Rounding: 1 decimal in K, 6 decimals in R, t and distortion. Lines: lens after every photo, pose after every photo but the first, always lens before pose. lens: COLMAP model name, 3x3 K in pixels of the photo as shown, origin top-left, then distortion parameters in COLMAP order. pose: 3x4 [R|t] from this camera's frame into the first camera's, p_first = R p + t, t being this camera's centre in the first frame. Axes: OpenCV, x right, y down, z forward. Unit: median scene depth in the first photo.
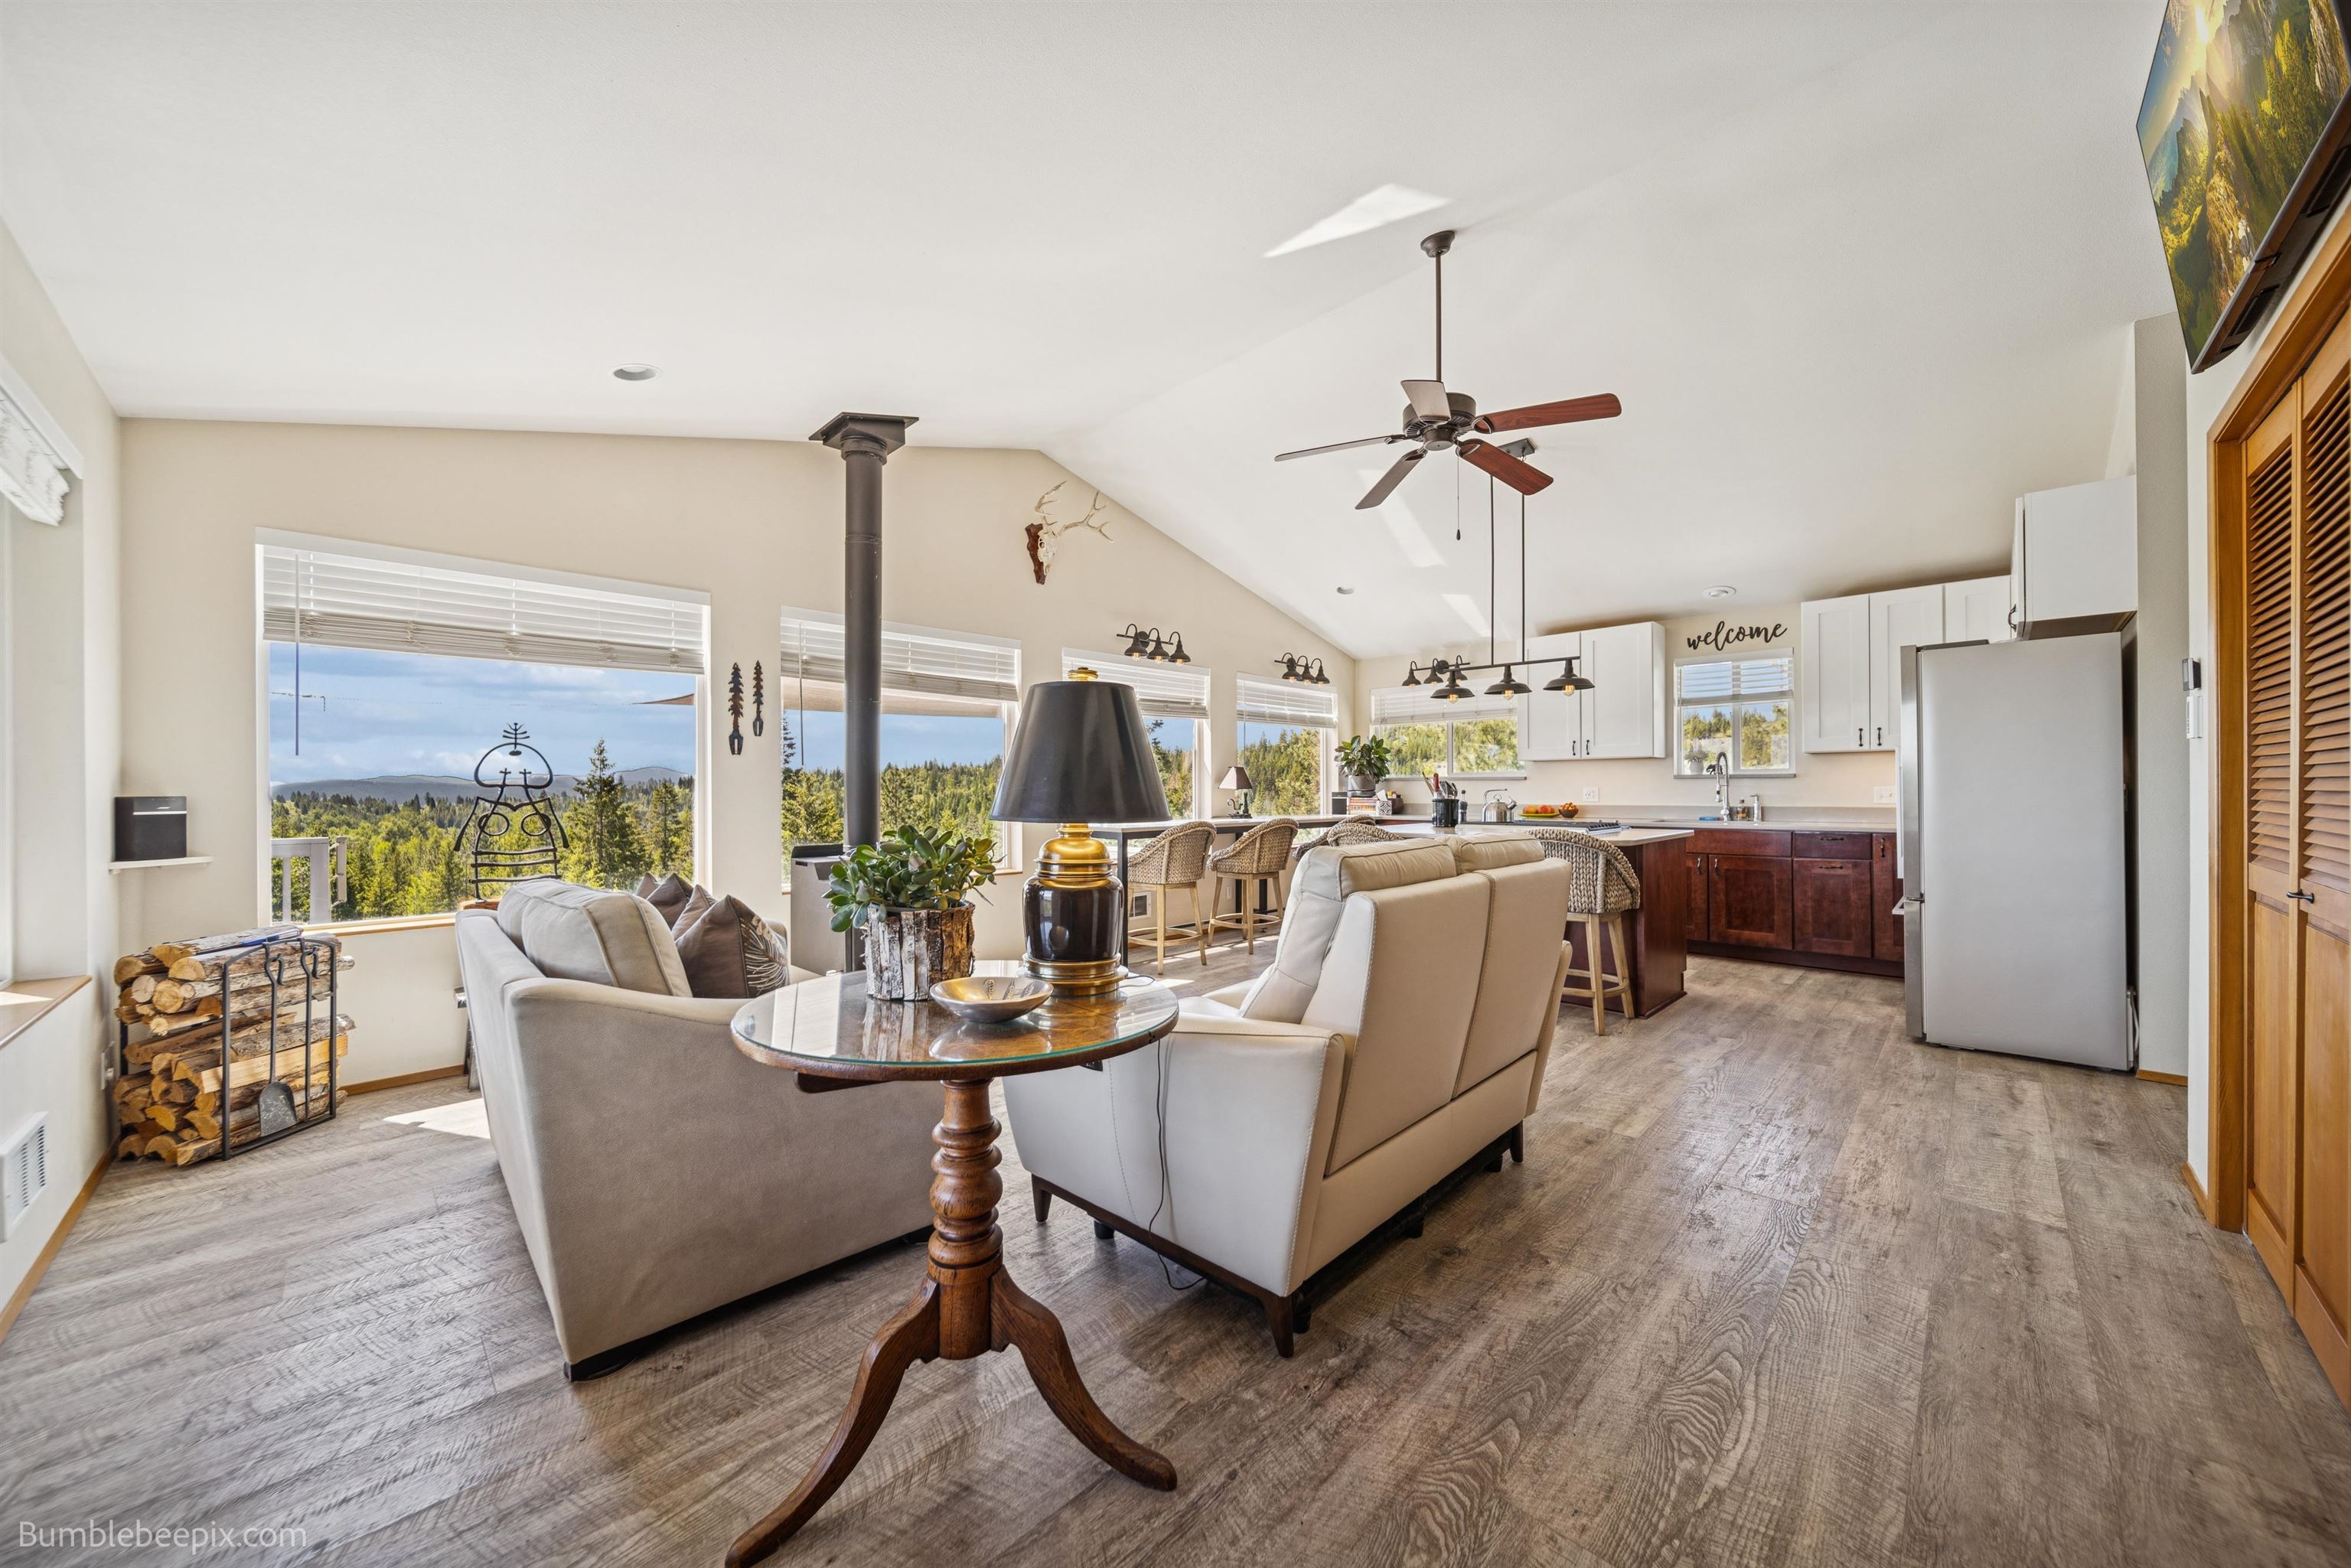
lens RADIAL K [[828.3, 0, 1166.6], [0, 828.3, 790.1], [0, 0, 1]] dist [-0.000036, -0.001750]
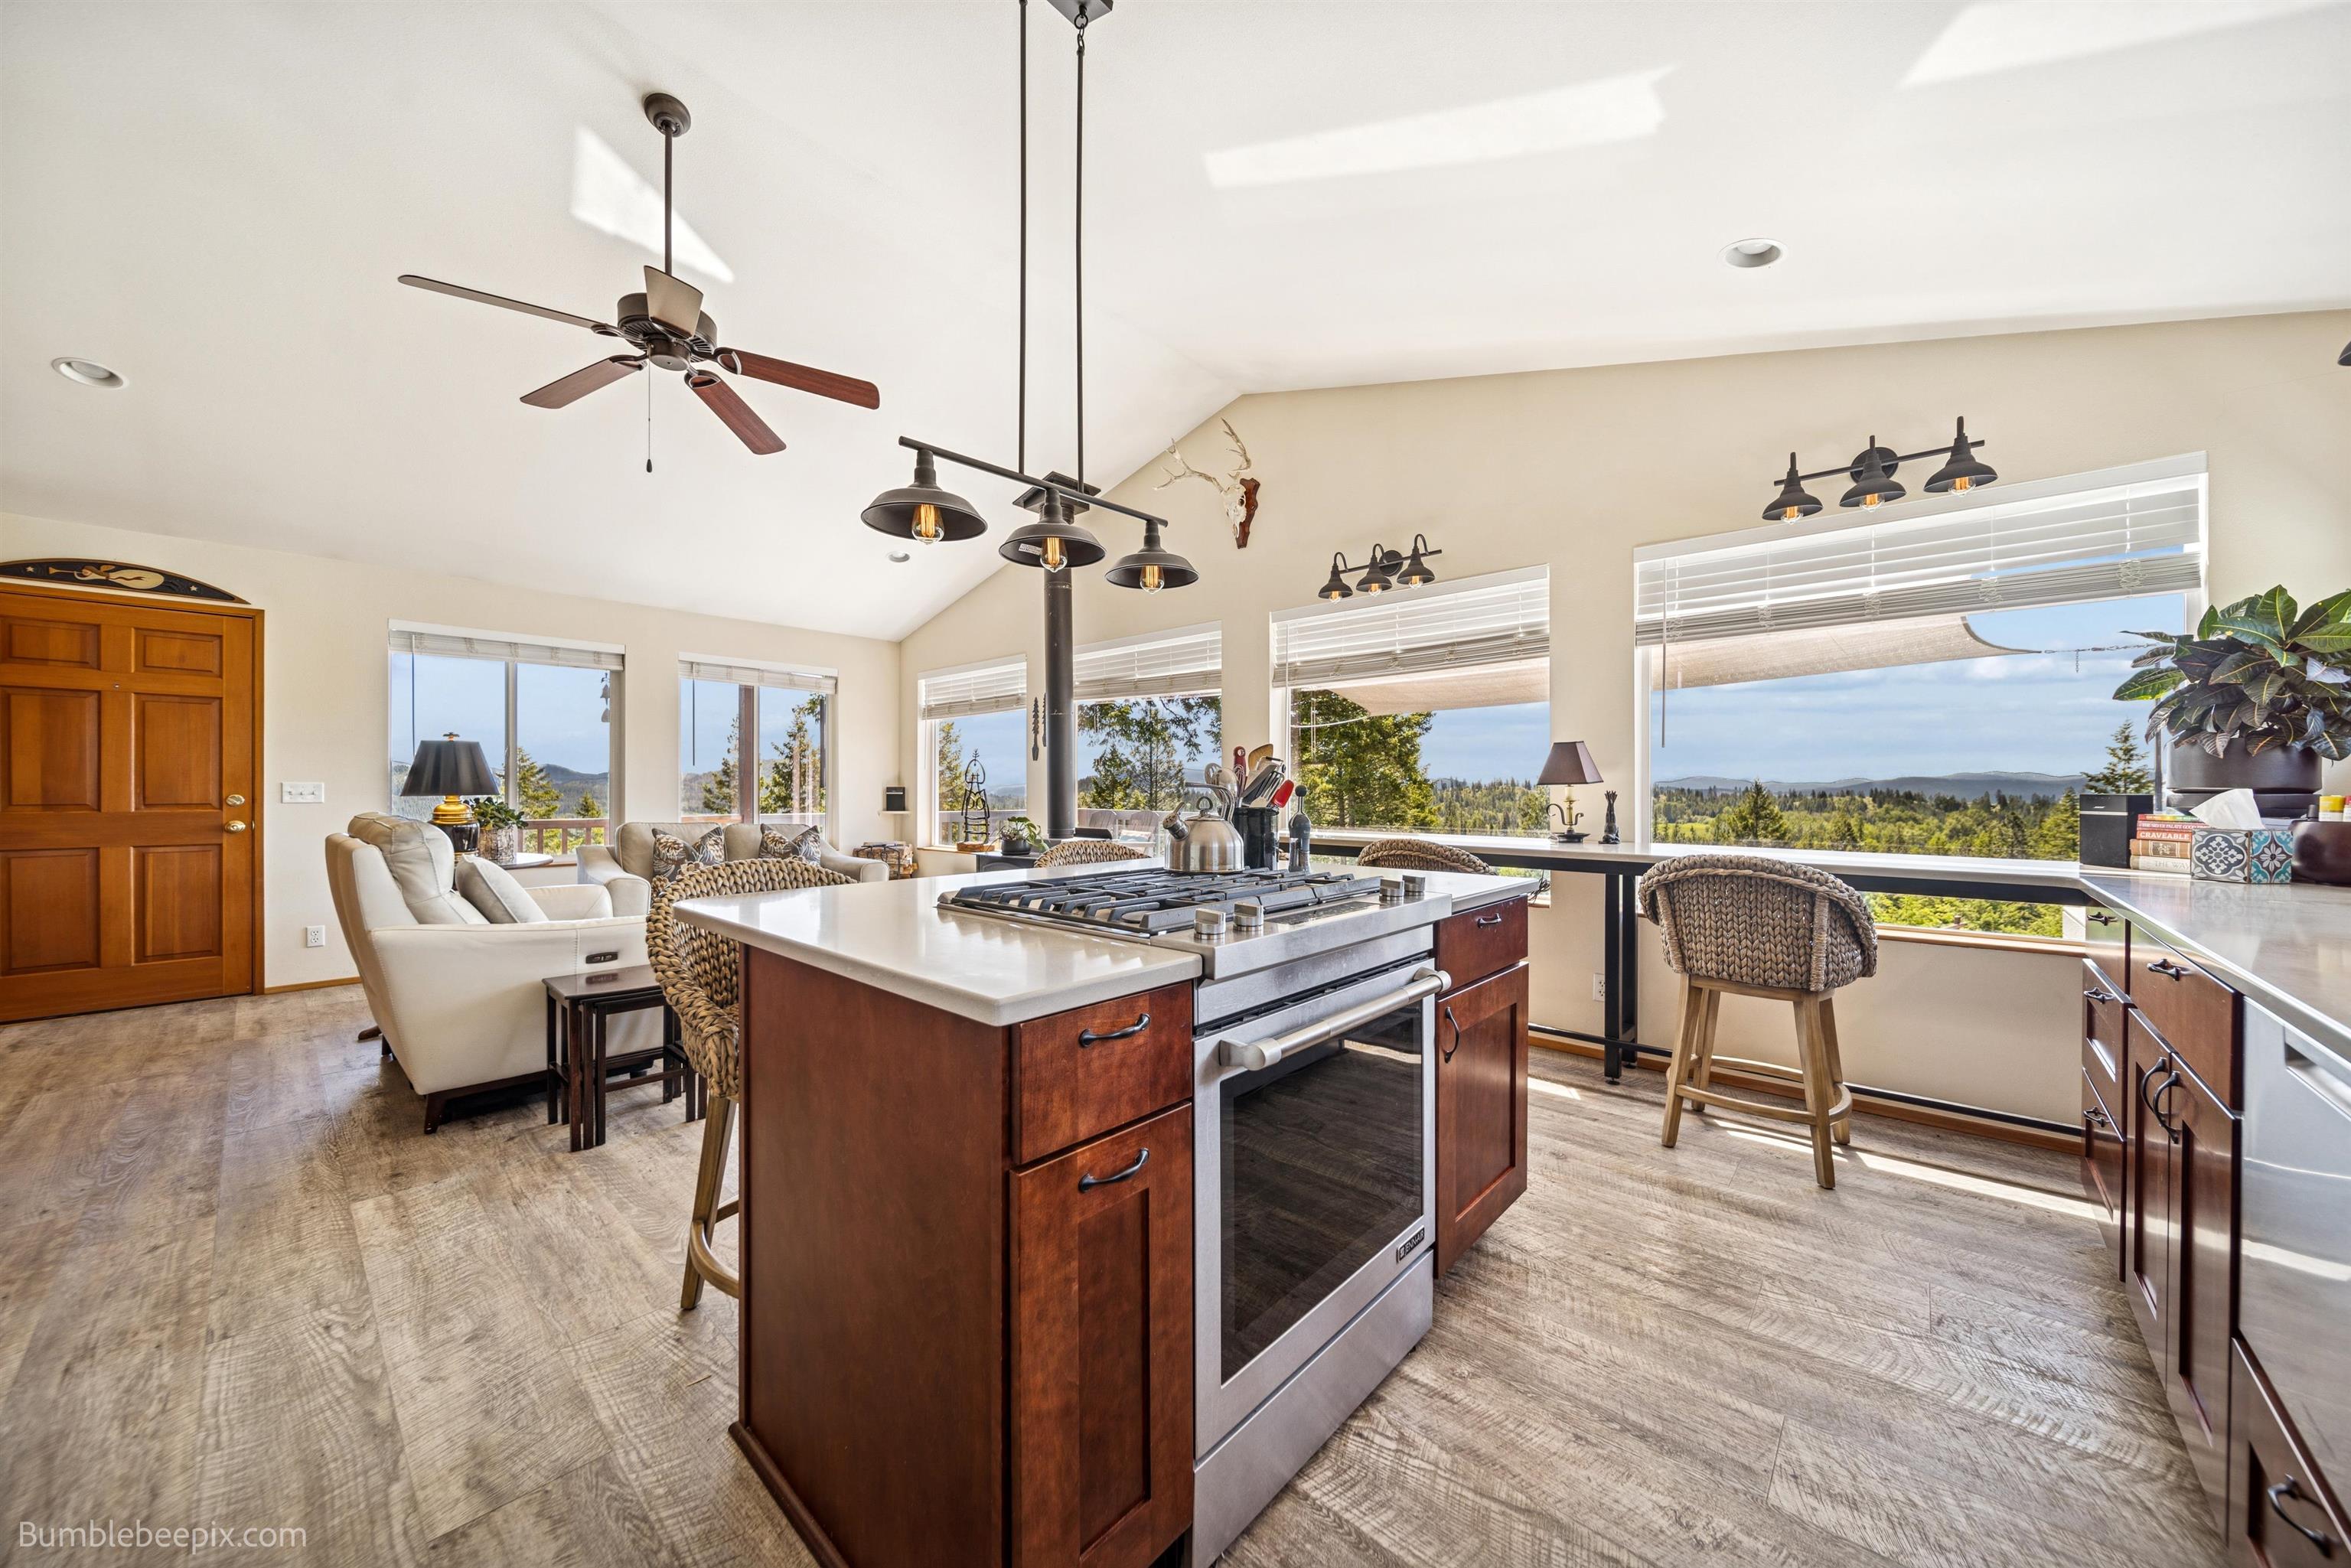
lens RADIAL K [[828.3, 0, 1174.0], [0, 828.3, 789.2], [0, 0, 1]] dist [-0.000036, -0.001750]
pose [[0.048259, 0.005187, -0.998821, 0.704091], [-0.002845, 0.999983, 0.005055, -0.000385], [0.998831, 0.002598, 0.048273, 0.876418]]
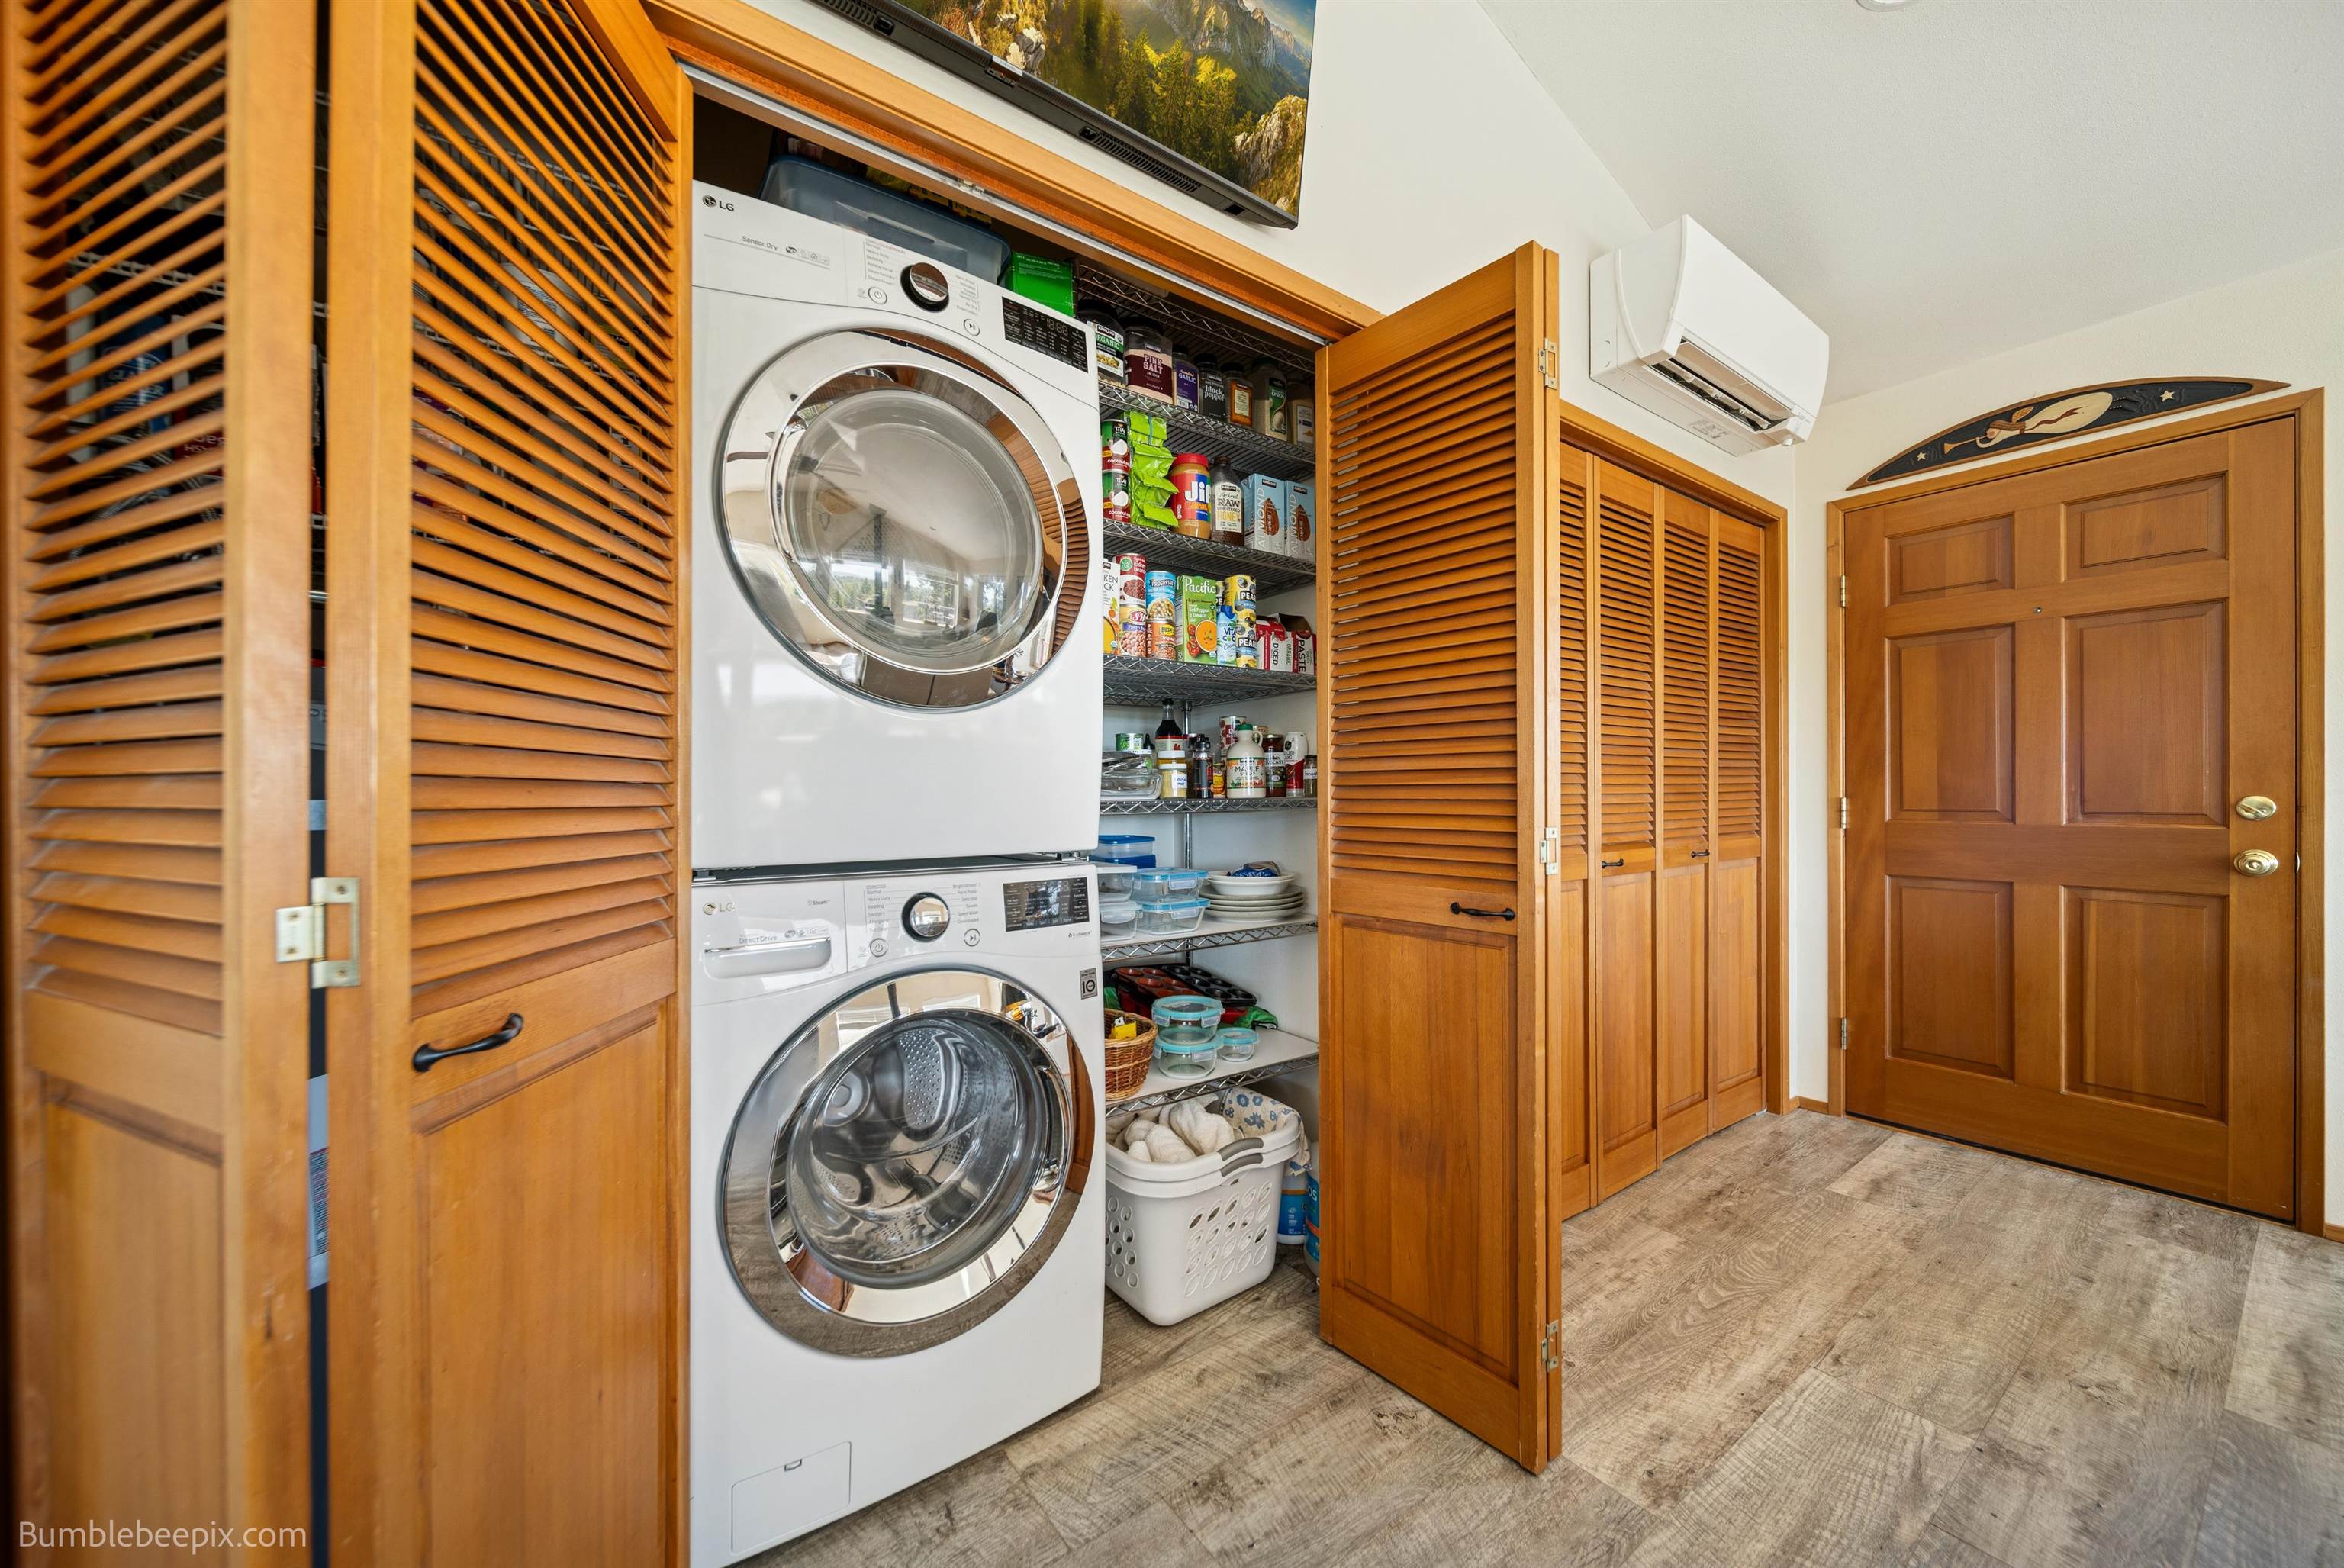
lens RADIAL K [[825.9, 0, 1187.6], [0, 825.9, 791.6], [0, 0, 1]] dist [-0.000036, -0.001750]
pose [[-0.987545, 0.038242, 0.152616, 0.297691], [0.043283, 0.998617, 0.029849, -0.023297], [-0.151264, 0.036083, -0.987835, 0.463321]]
